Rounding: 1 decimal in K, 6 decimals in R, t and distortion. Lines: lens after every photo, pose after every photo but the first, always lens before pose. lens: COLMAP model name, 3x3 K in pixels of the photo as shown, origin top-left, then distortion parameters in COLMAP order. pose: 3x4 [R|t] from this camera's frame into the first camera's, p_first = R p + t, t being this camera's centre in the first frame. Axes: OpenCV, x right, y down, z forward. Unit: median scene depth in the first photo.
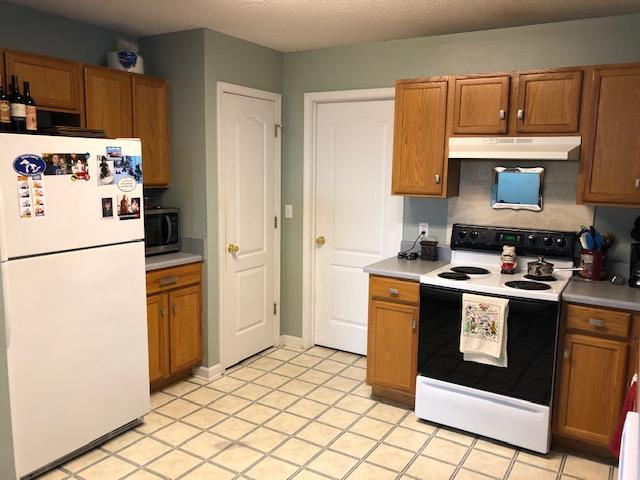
lens RADIAL K [[527.3, 0, 321.8], [0, 527.3, 237.4], [0, 0, 1]] dist [0.012999, 0.012434]
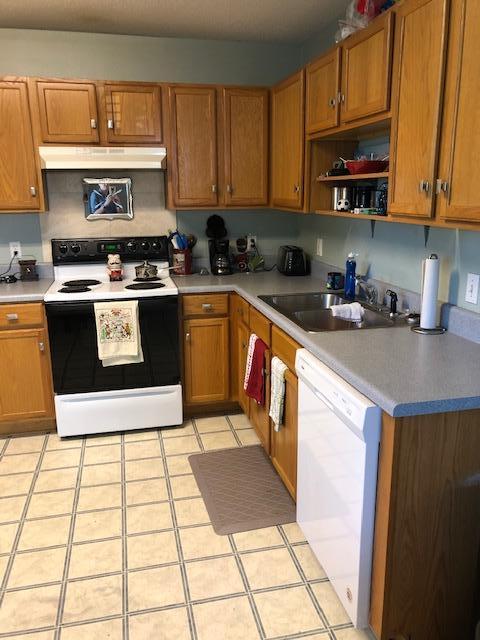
lens RADIAL K [[527.3, 0, 242.5], [0, 527.3, 322.9], [0, 0, 1]] dist [0.012999, 0.012434]
pose [[0.715726, -0.194868, 0.670643, -0.206431], [0.118566, 0.980248, 0.158292, 0.014725], [-0.688243, -0.033778, 0.724694, 0.056330]]
